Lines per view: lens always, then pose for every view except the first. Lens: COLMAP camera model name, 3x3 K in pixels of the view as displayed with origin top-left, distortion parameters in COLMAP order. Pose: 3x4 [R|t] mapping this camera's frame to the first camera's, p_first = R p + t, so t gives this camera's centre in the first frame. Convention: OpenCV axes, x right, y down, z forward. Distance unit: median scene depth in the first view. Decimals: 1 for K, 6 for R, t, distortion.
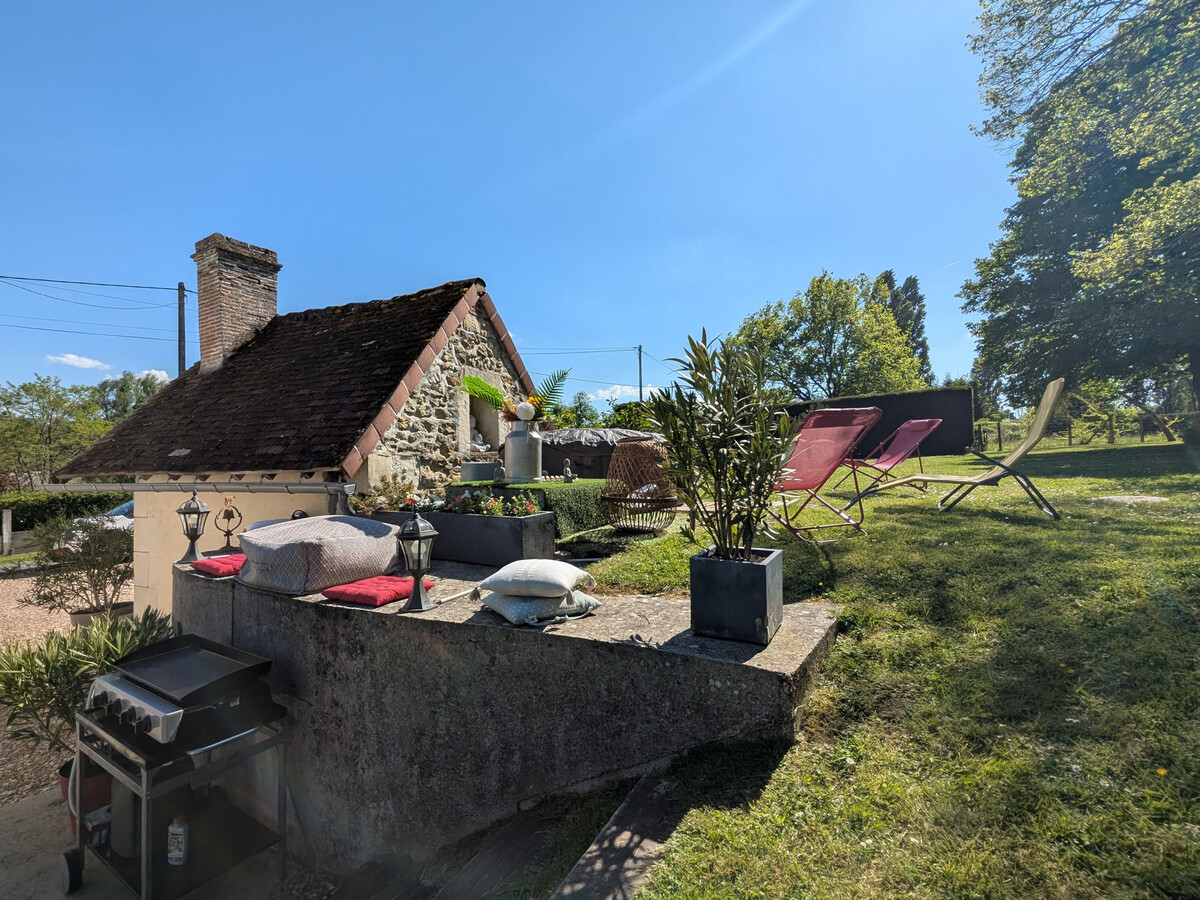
lens RADIAL K [[557.8, 0, 600.0], [0, 557.8, 450.0], [0, 0, 1]] dist [-0.001972, -0.000156]
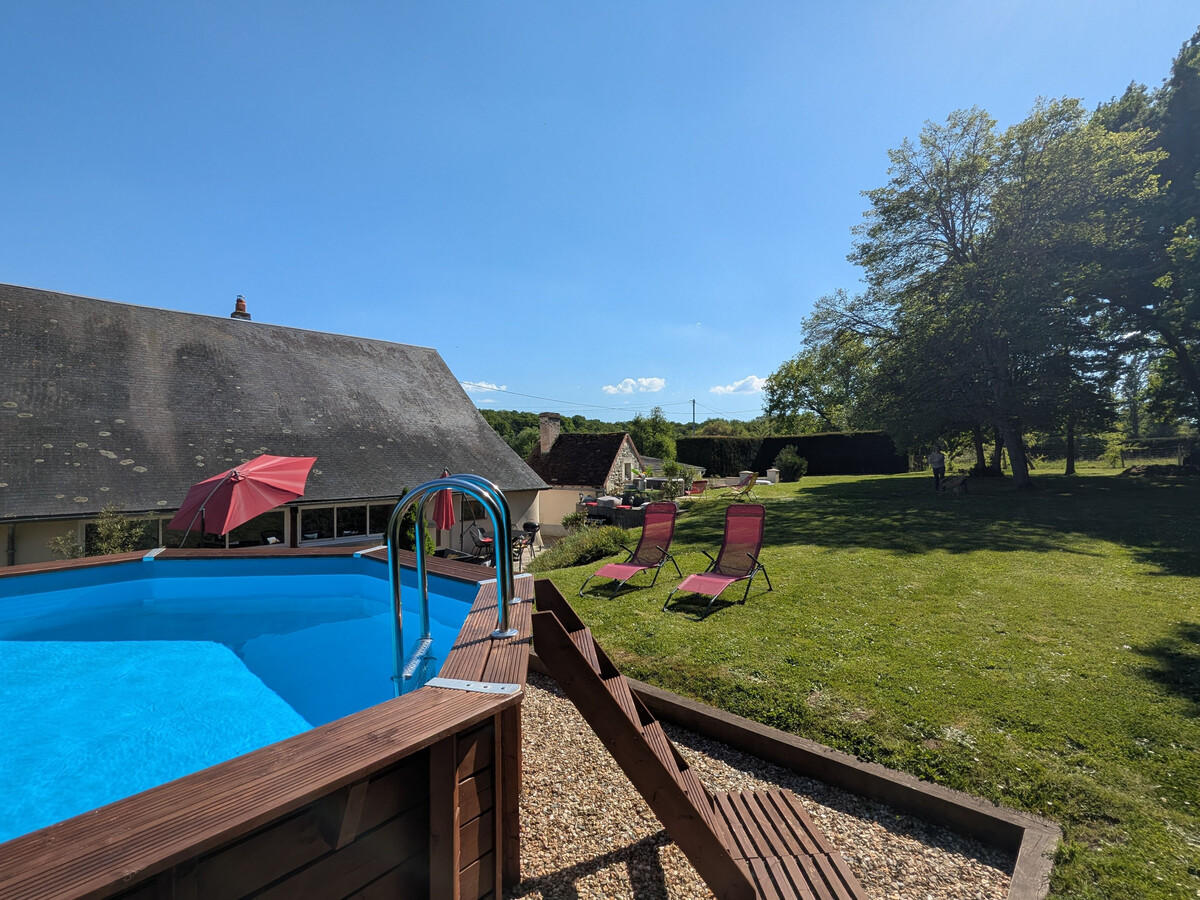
lens RADIAL K [[557.8, 0, 600.0], [0, 557.8, 450.0], [0, 0, 1]] dist [-0.001972, -0.000156]
pose [[0.990598, 0.021161, -0.135158, 0.014944], [-0.019903, 0.999745, 0.010654, -0.035525], [0.135349, -0.007864, 0.990767, -0.404182]]
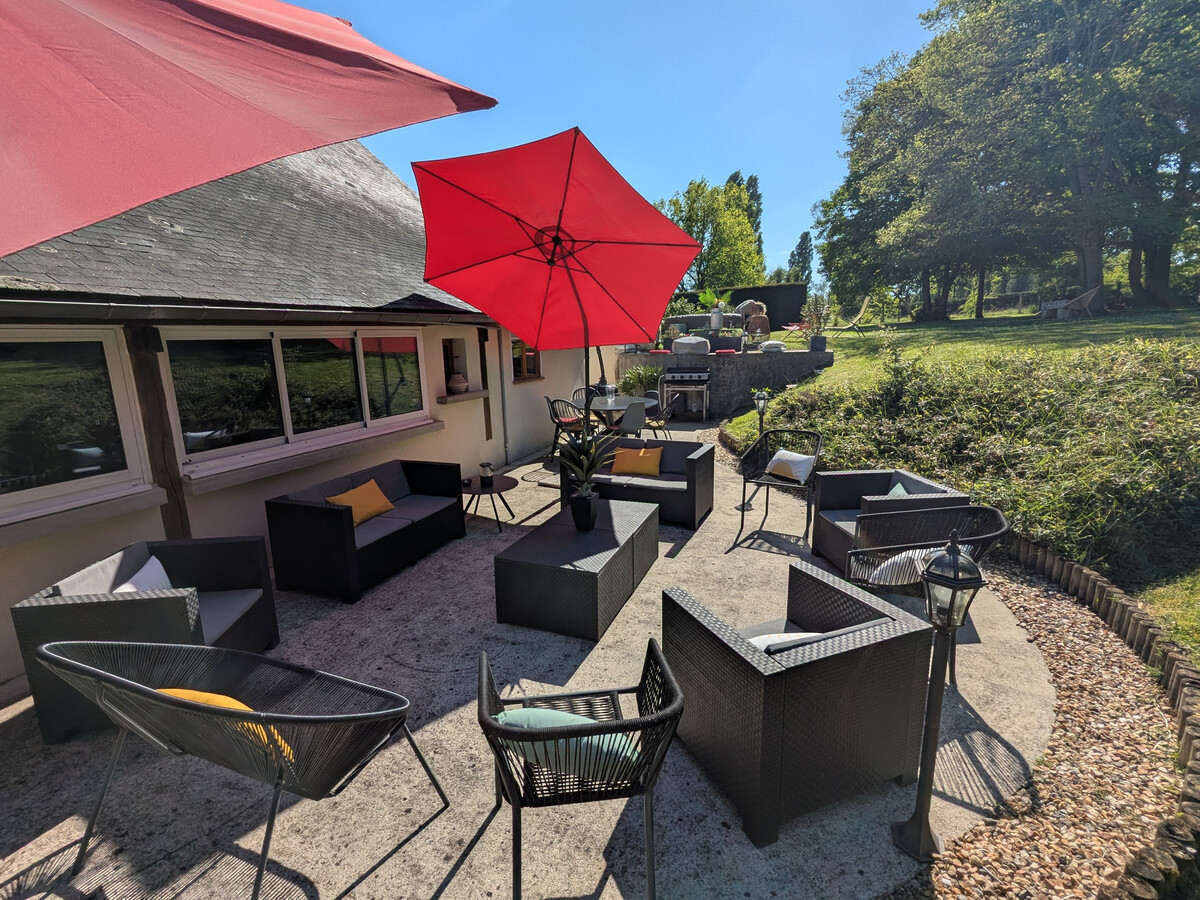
lens RADIAL K [[557.8, 0, 600.0], [0, 557.8, 450.0], [0, 0, 1]] dist [-0.001972, -0.000156]
pose [[0.959834, -0.060766, 0.273908, -0.174658], [0.003297, 0.978640, 0.205557, 0.008804], [-0.280548, -0.196398, 0.939532, -0.189643]]
